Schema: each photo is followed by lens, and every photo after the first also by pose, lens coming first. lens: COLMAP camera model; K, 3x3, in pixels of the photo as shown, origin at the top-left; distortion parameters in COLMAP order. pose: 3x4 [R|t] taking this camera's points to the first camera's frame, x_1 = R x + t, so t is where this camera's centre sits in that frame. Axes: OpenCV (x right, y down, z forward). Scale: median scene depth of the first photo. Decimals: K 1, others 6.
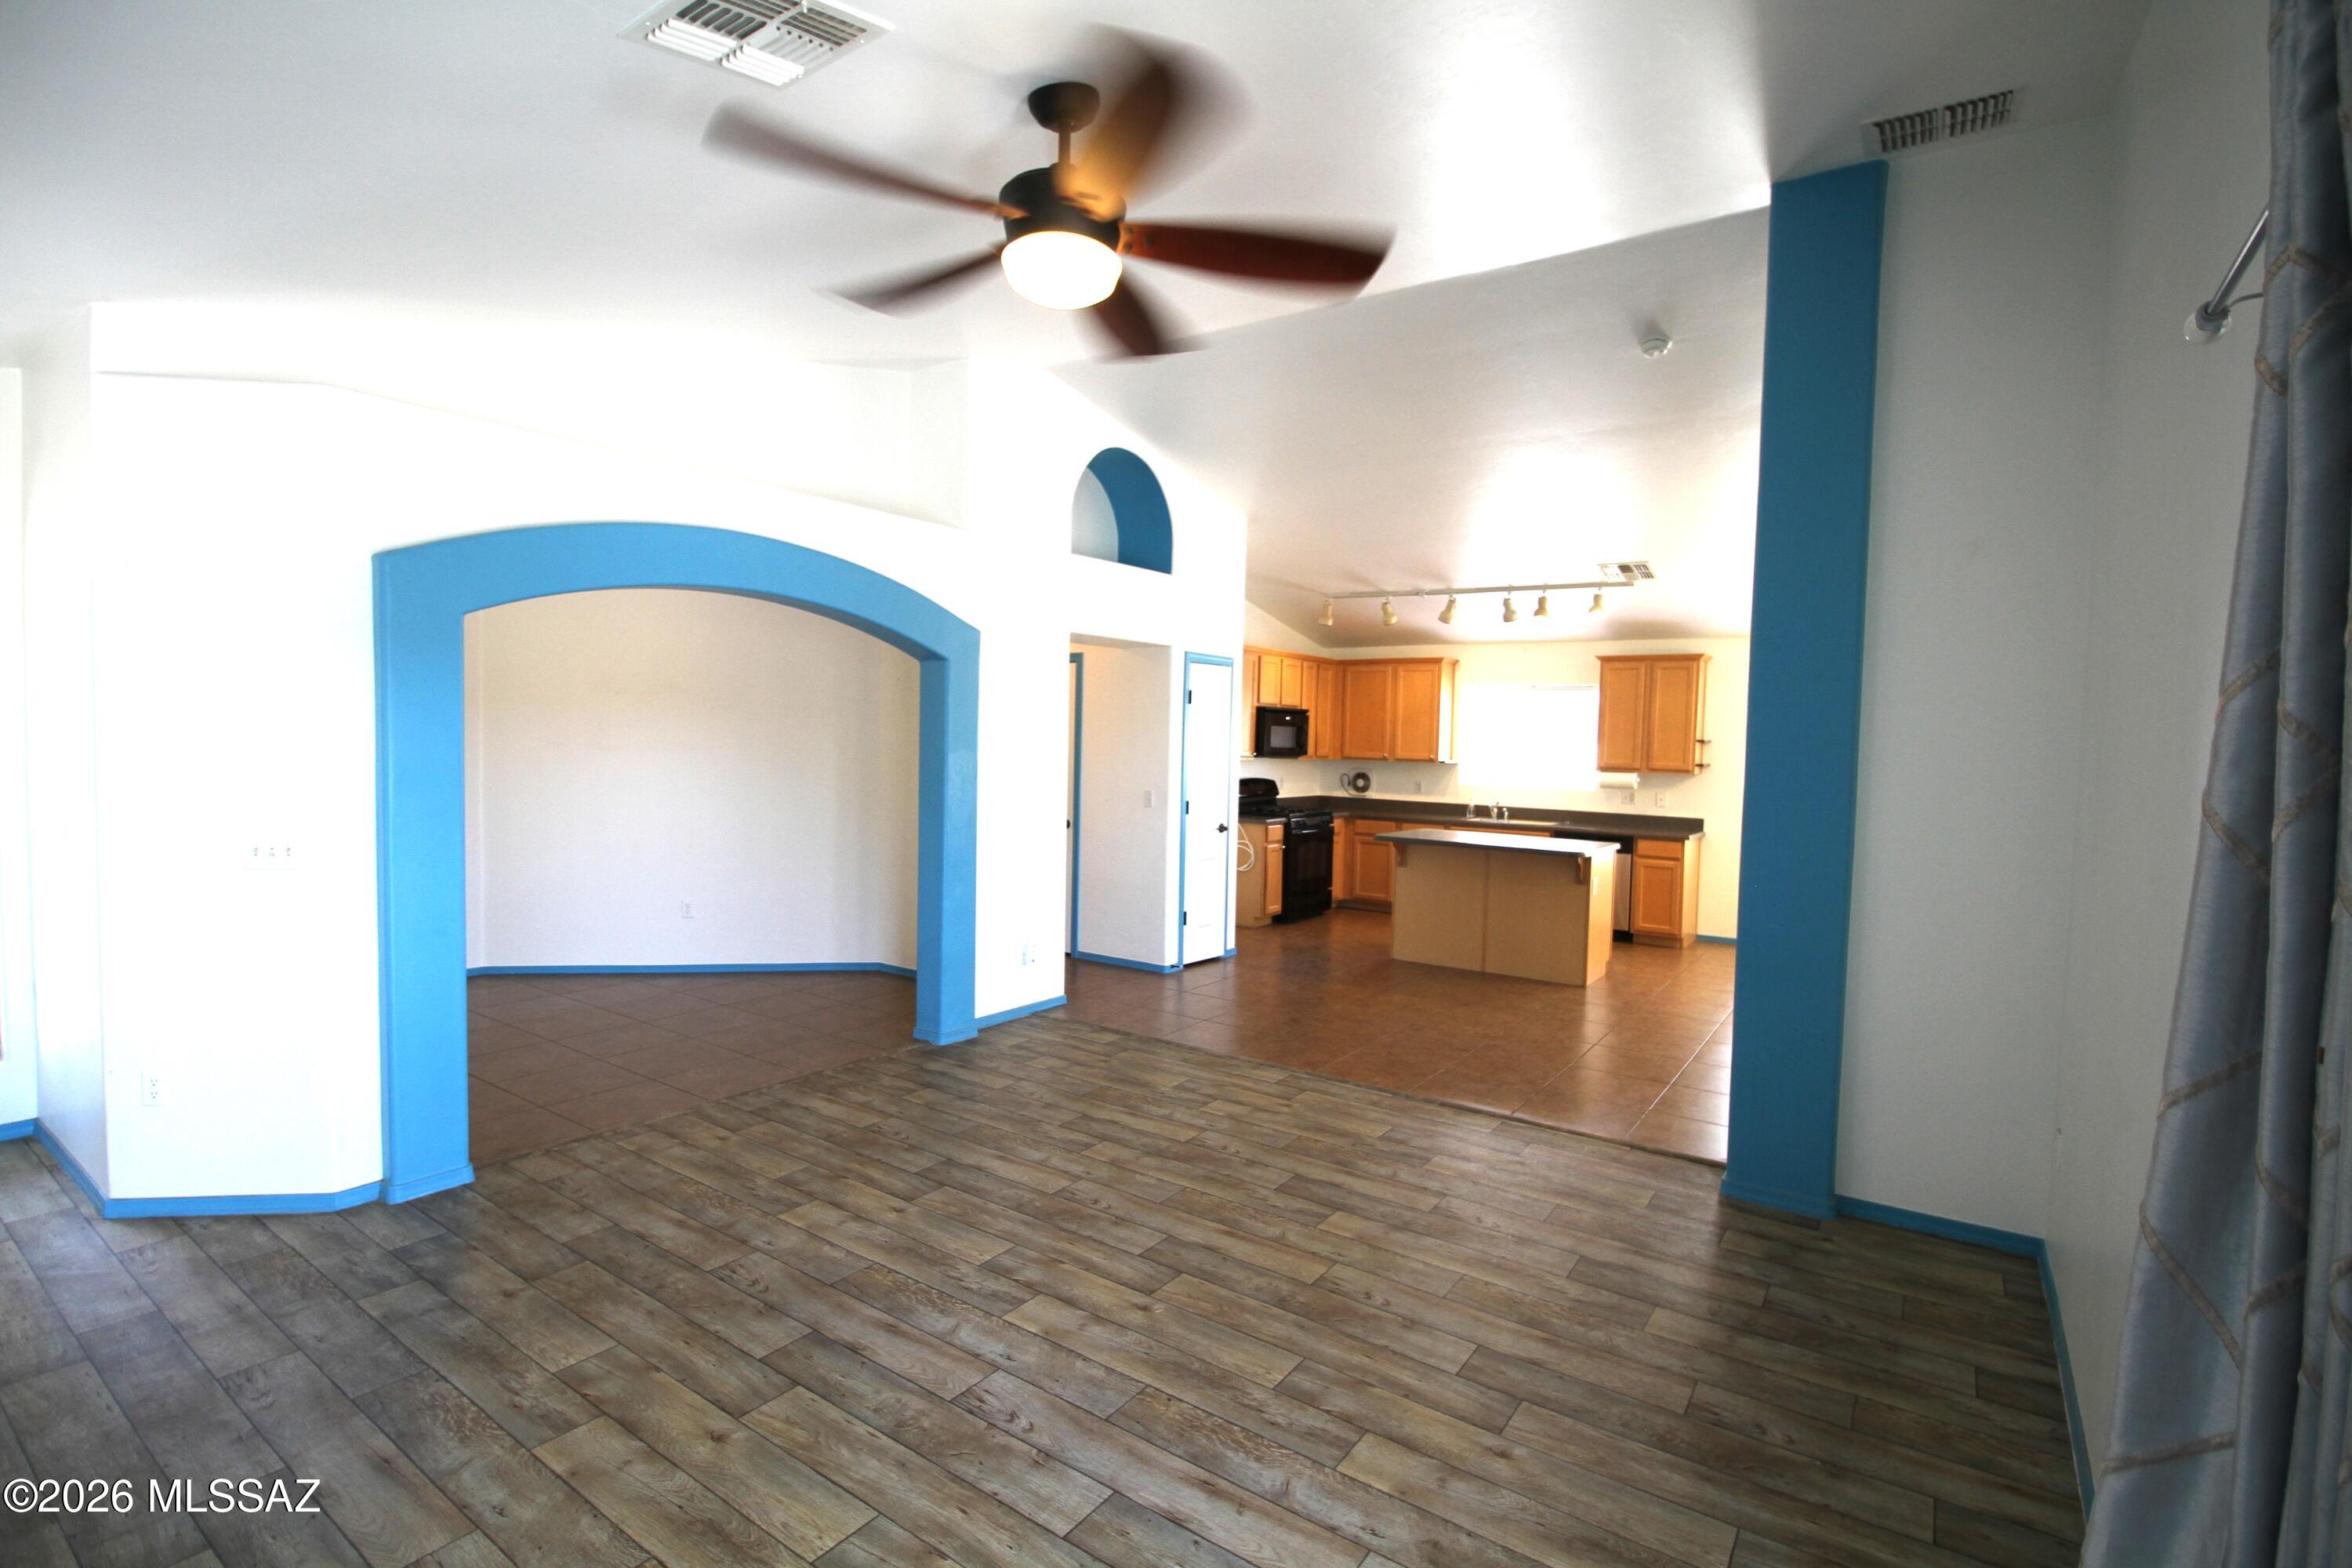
lens RADIAL K [[1082.5, 0, 1189.7], [0, 1082.5, 779.8], [0, 0, 1]] dist [0.002289, -0.013645]
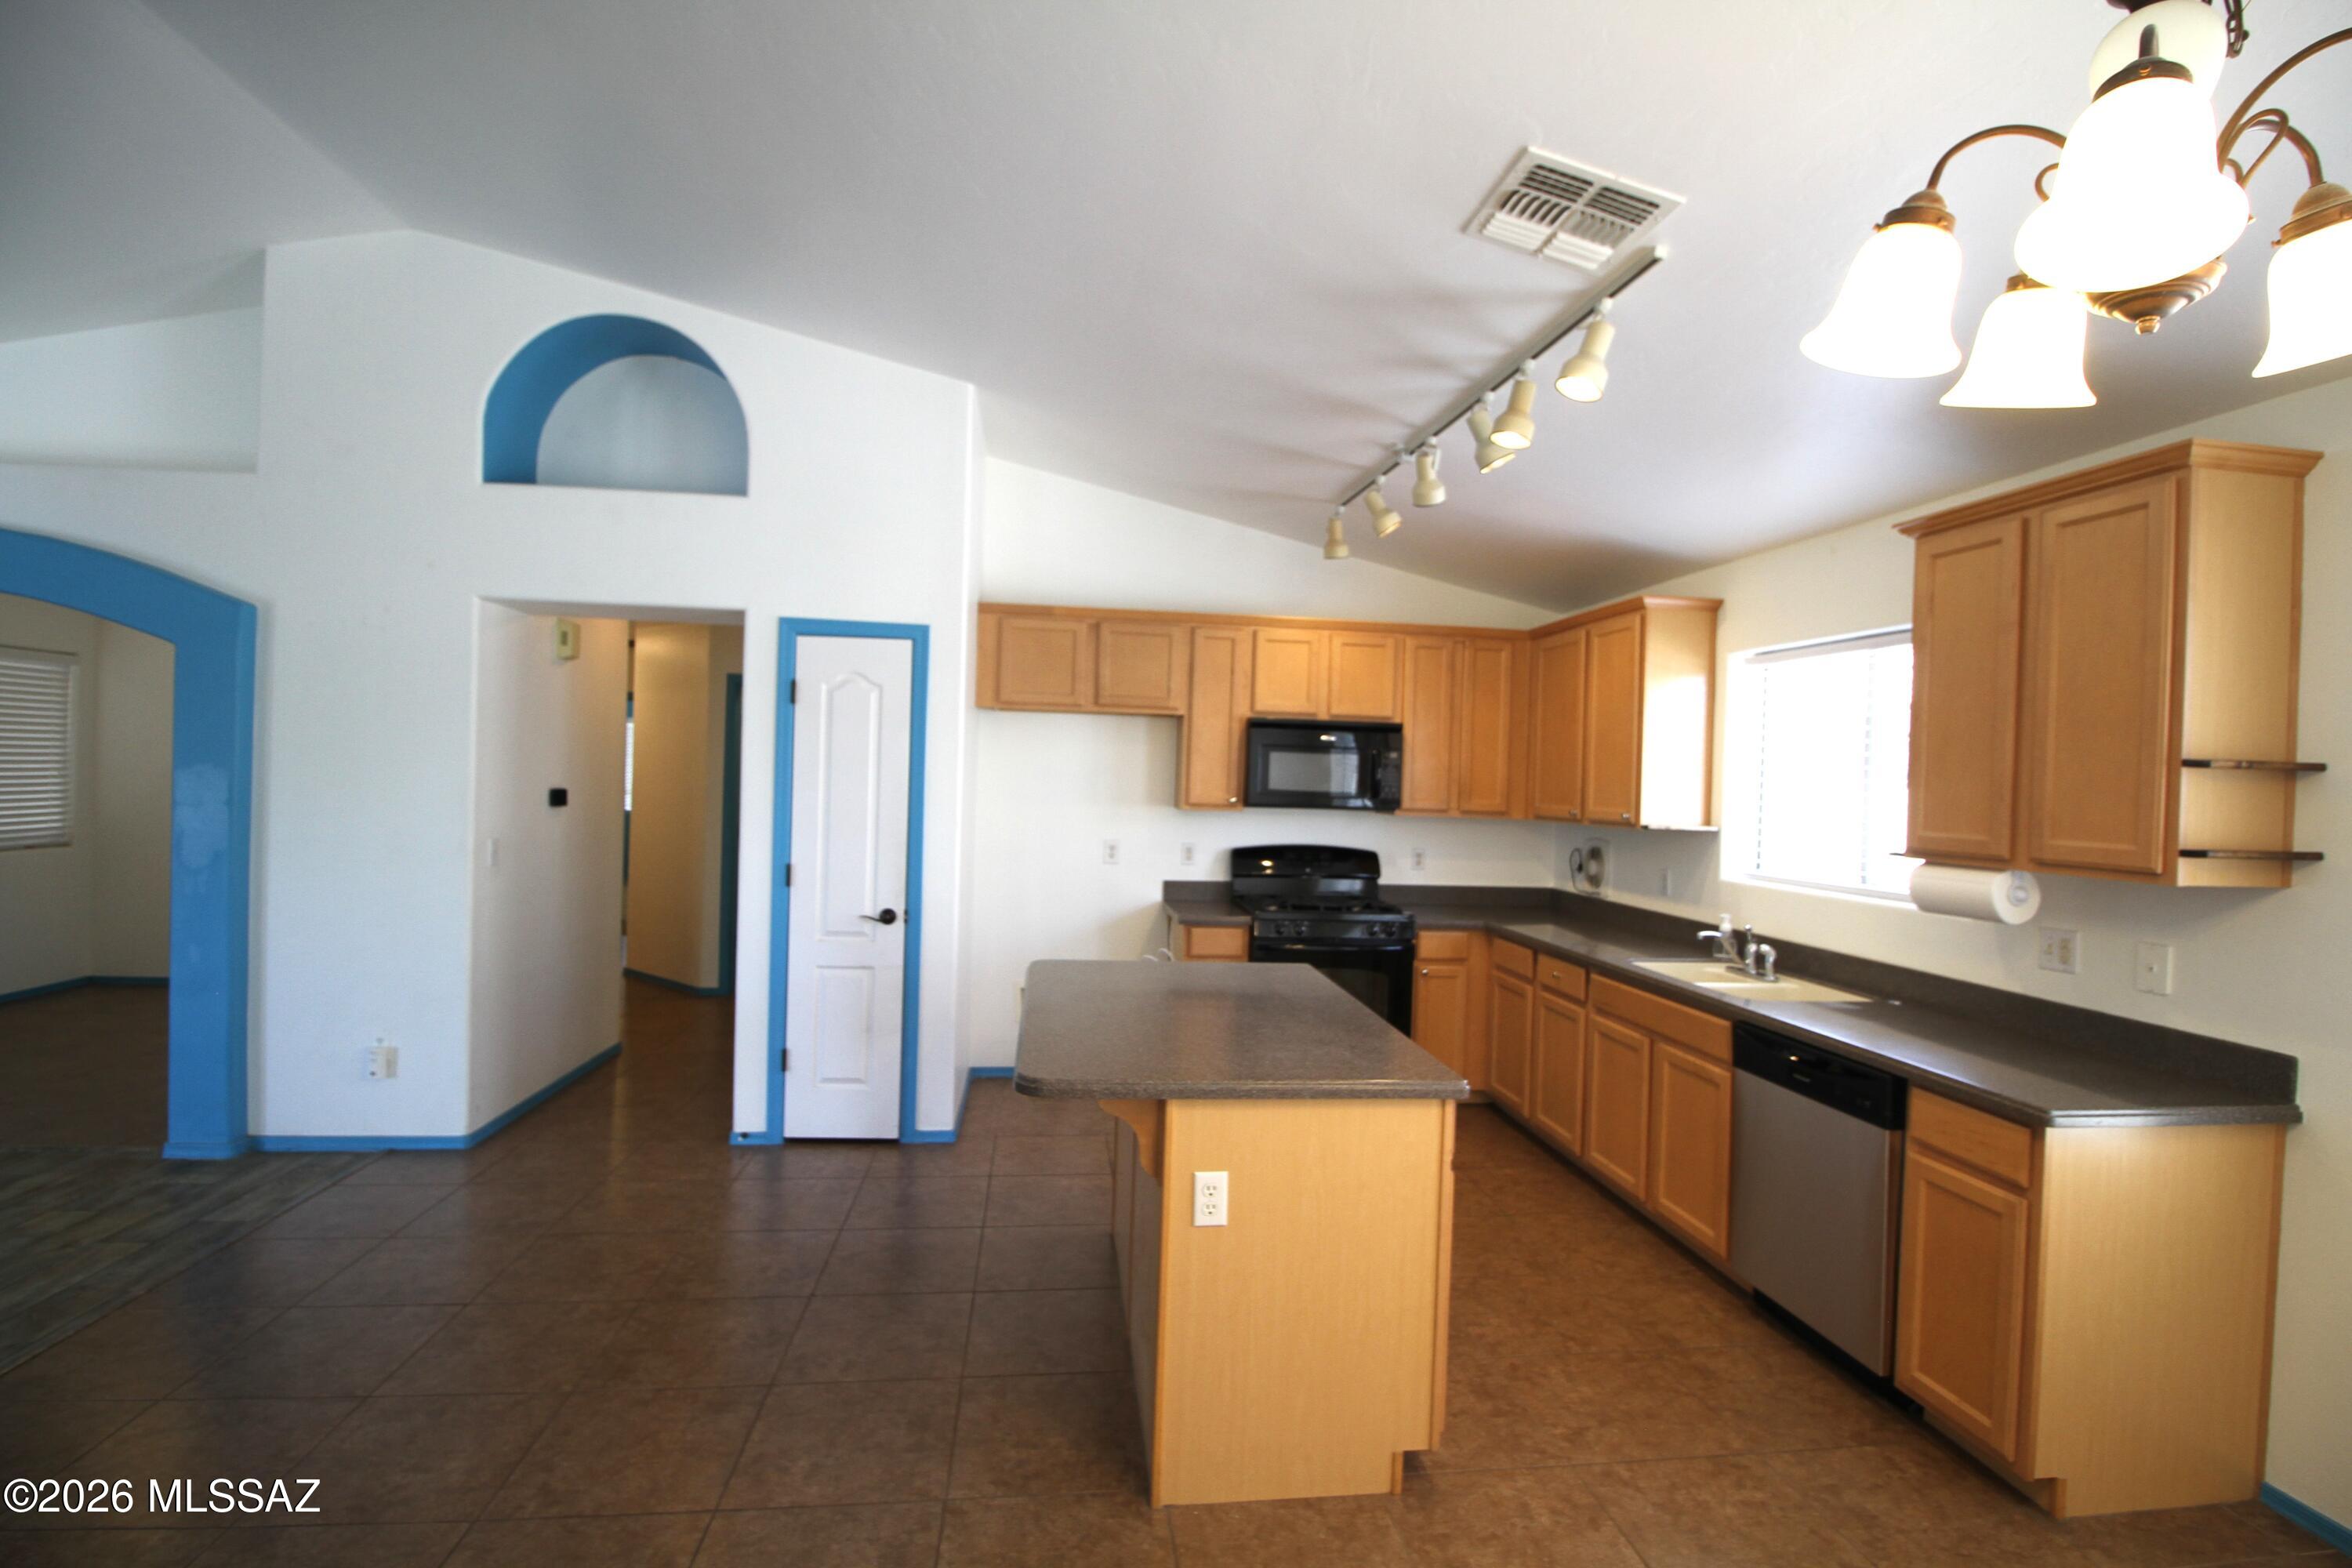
lens RADIAL K [[1083.1, 0, 1196.0], [0, 1083.1, 785.0], [0, 0, 1]] dist [-0.000802, -0.014413]
pose [[0.674727, 0.001319, -0.738066, 1.260506], [-0.043943, 0.998296, -0.038388, -0.024538], [0.736758, 0.058335, 0.673636, 1.607271]]
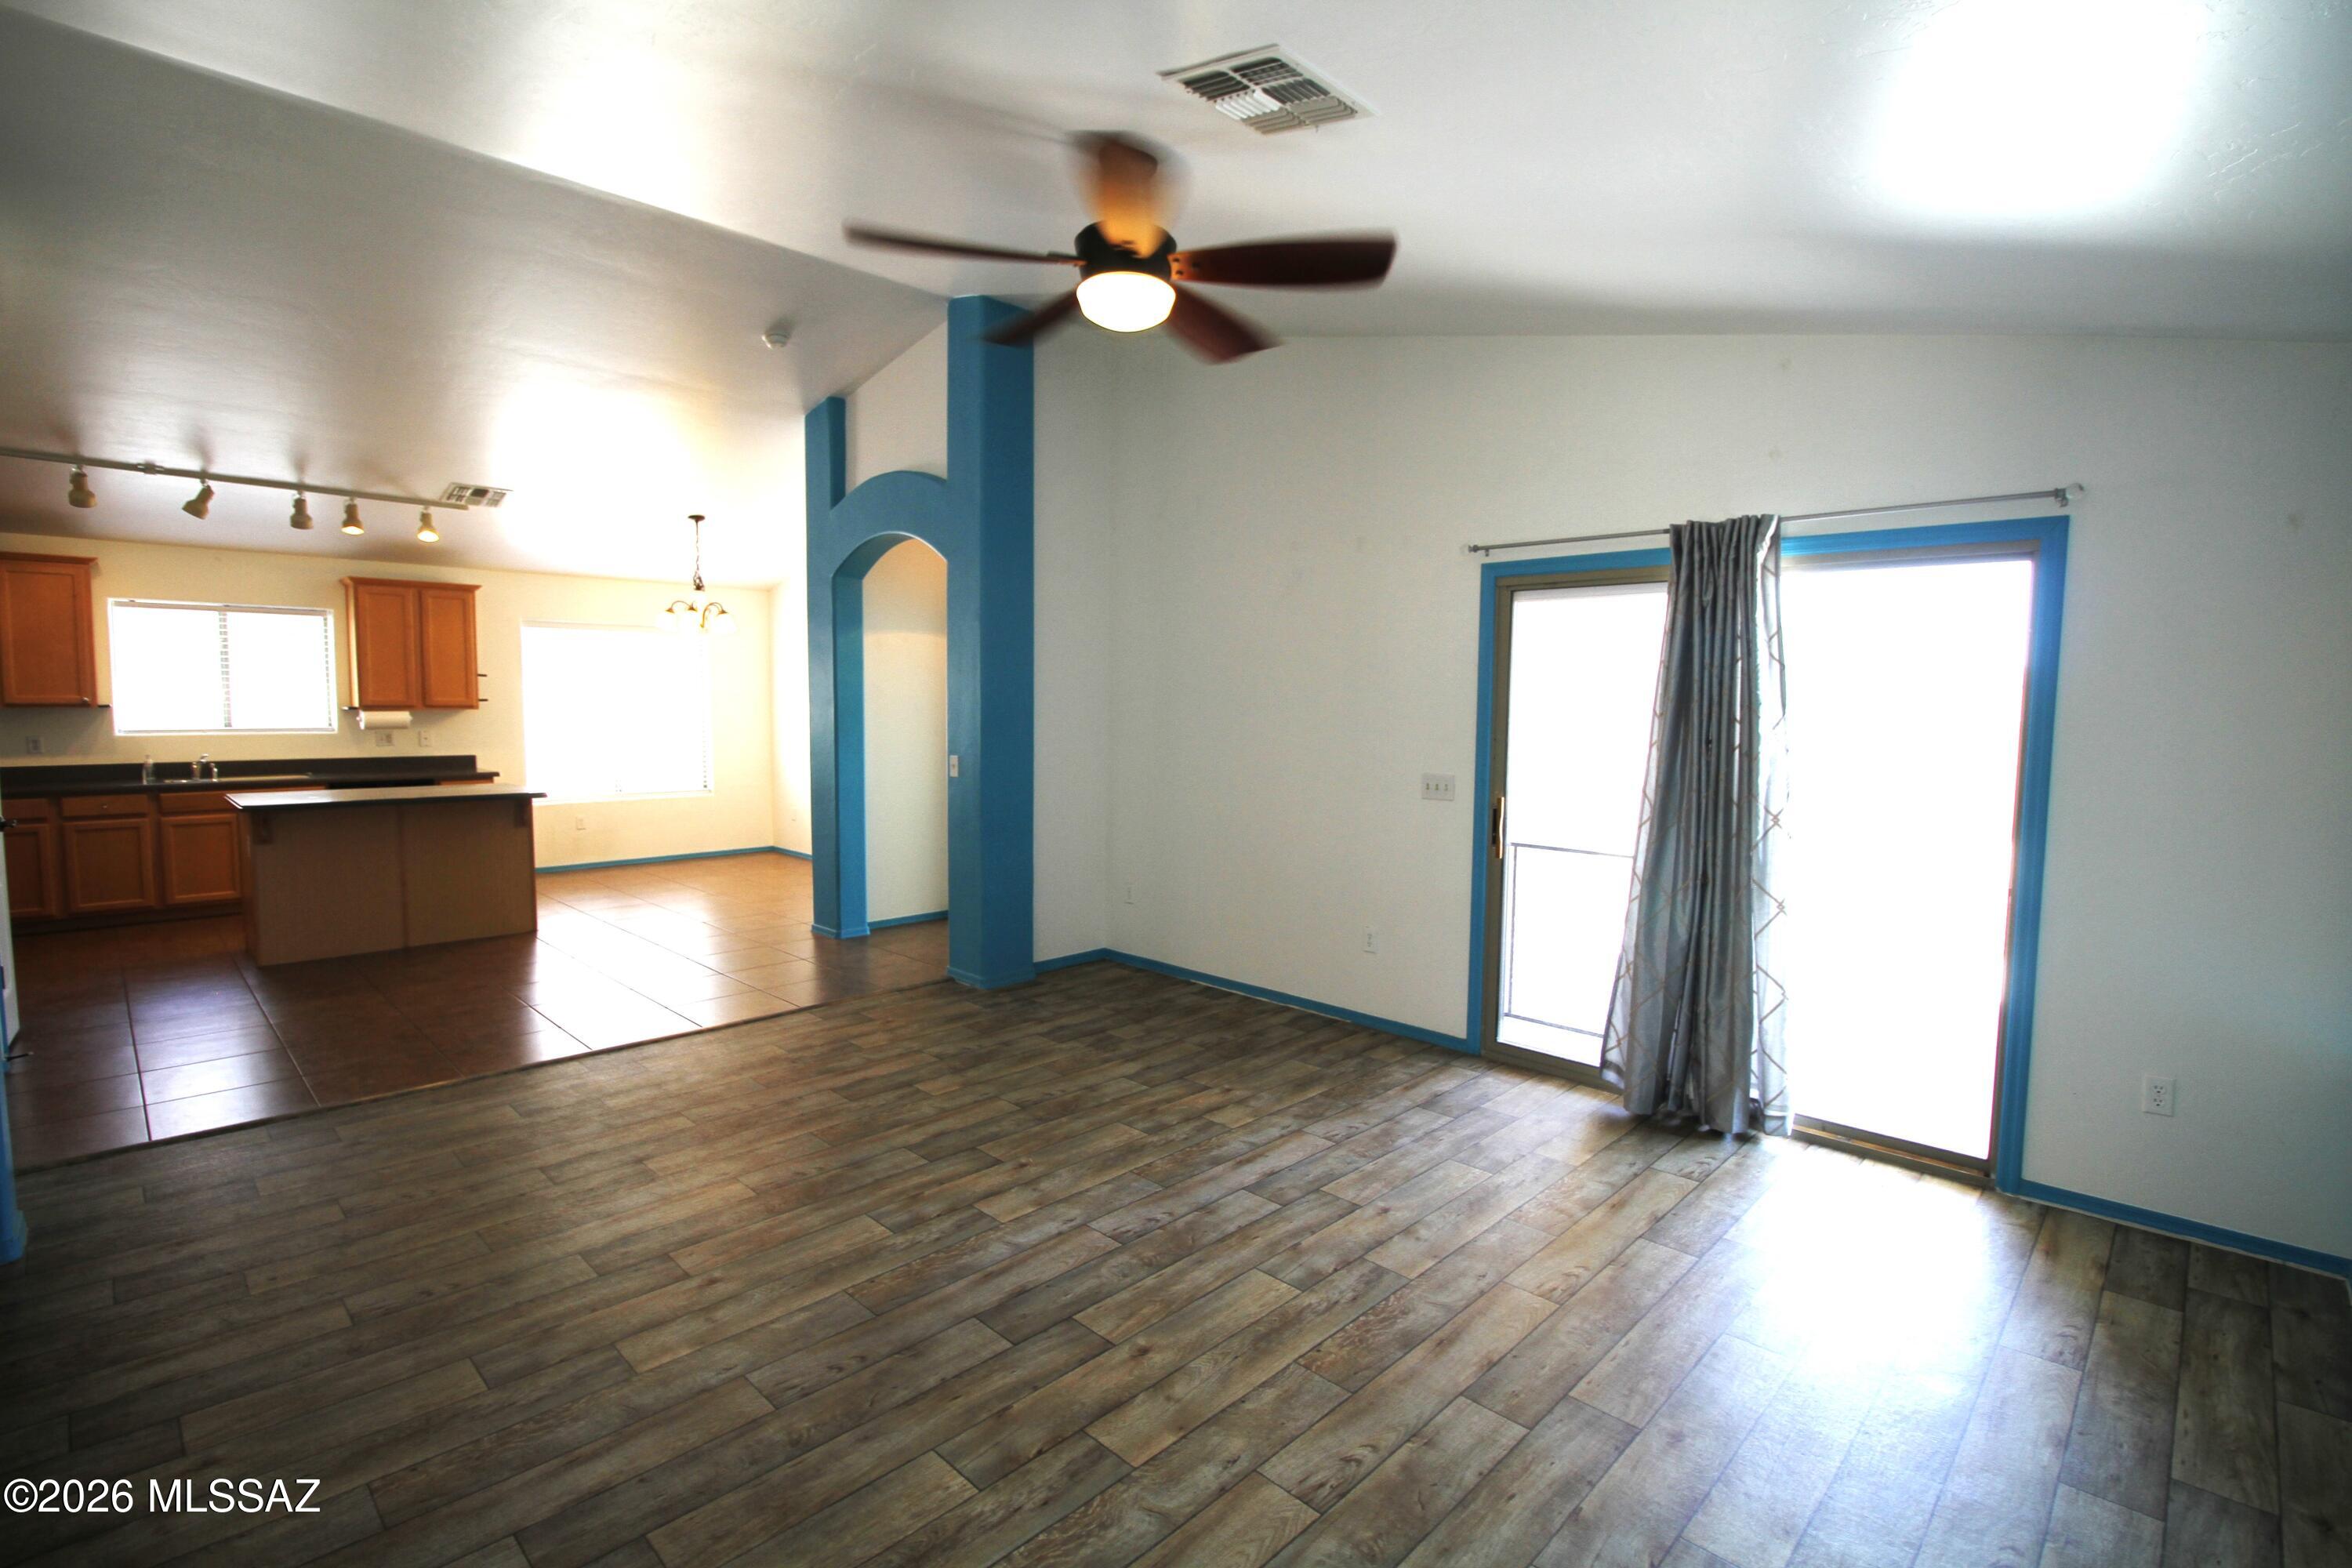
lens RADIAL K [[1082.5, 0, 1189.7], [0, 1082.5, 779.8], [0, 0, 1]] dist [0.002289, -0.013645]
pose [[0.159787, -0.096031, 0.982469, -0.988627], [0.030986, 0.995254, 0.092241, -0.031260], [-0.986665, 0.015703, 0.162004, 0.539470]]
